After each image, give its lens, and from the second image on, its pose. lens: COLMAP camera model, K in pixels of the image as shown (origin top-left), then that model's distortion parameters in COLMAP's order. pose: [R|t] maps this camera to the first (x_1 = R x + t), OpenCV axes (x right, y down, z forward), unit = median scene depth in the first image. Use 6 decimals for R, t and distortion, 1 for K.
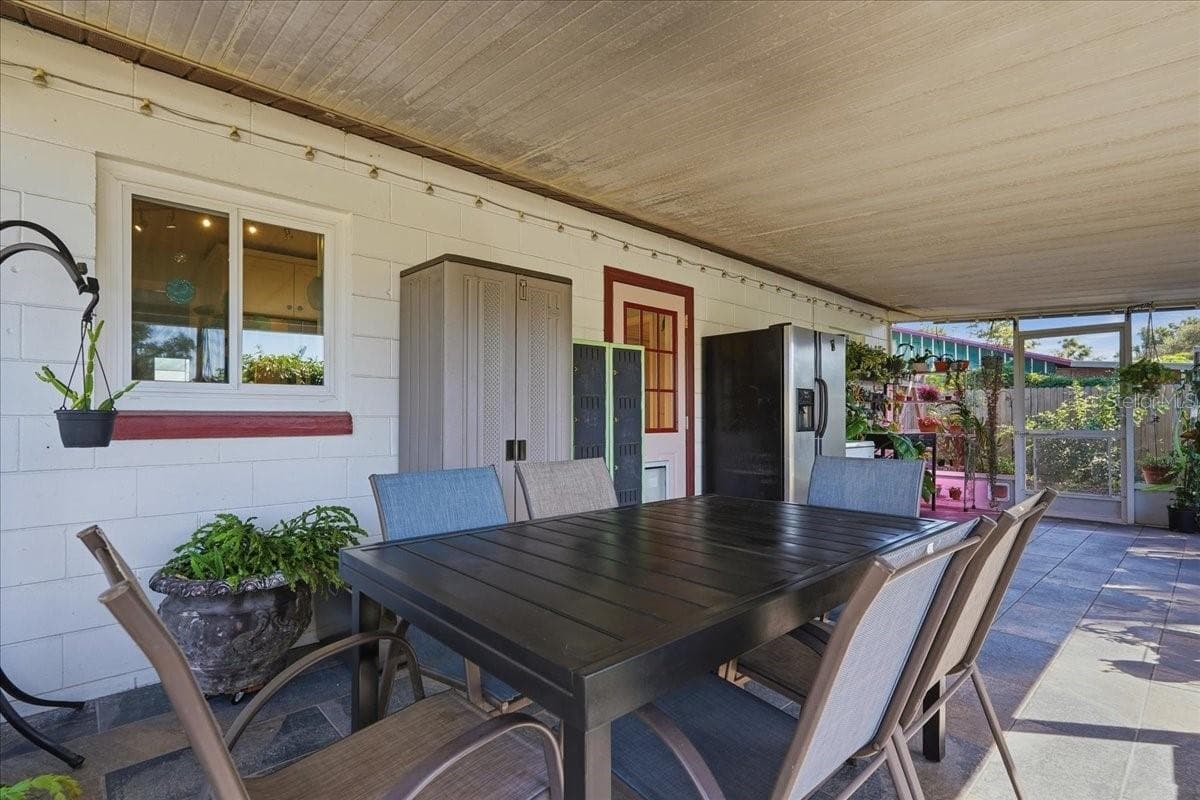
lens RADIAL K [[558.2, 0, 602.8], [0, 558.2, 413.0], [0, 0, 1]] dist [-0.000175, -0.009379]
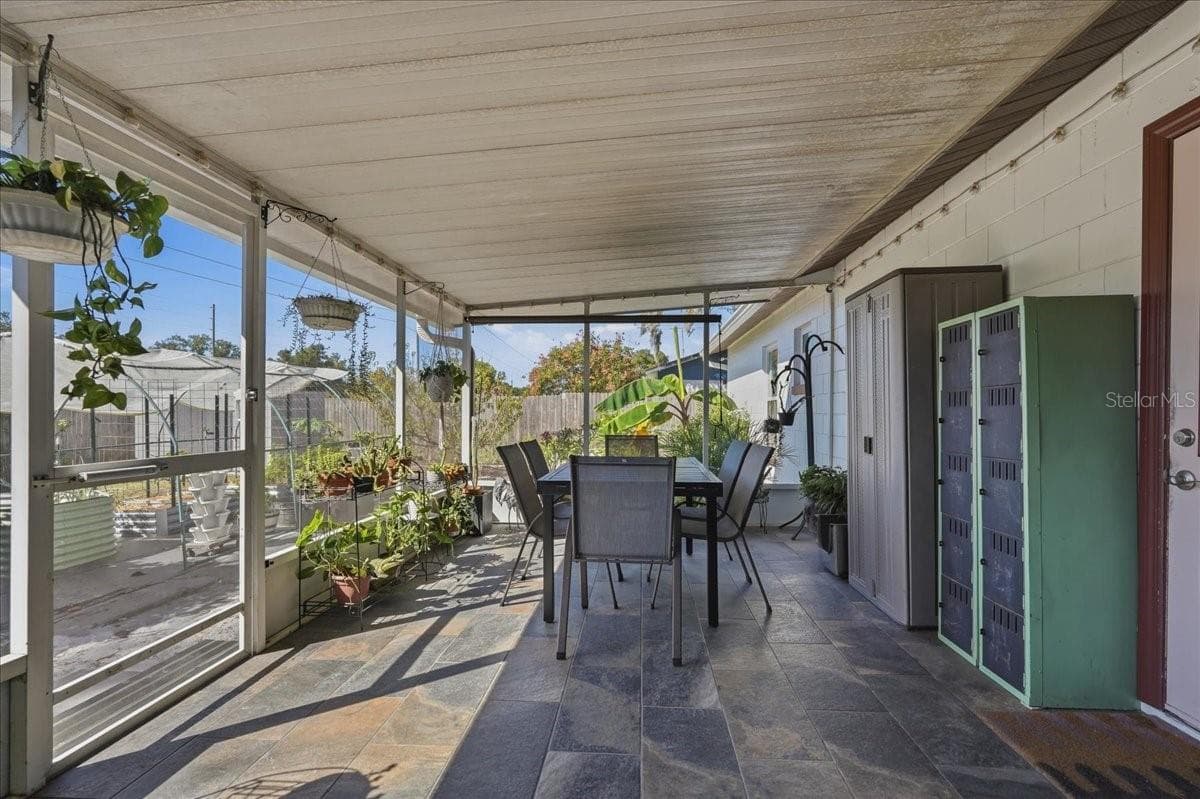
lens RADIAL K [[558.2, 0, 602.8], [0, 558.2, 412.5], [0, 0, 1]] dist [-0.000175, -0.009379]
pose [[-0.729716, 0.004976, -0.683732, 1.060775], [0.009032, 0.999956, -0.002362, -0.009145], [0.683690, -0.007899, -0.729729, 1.530533]]
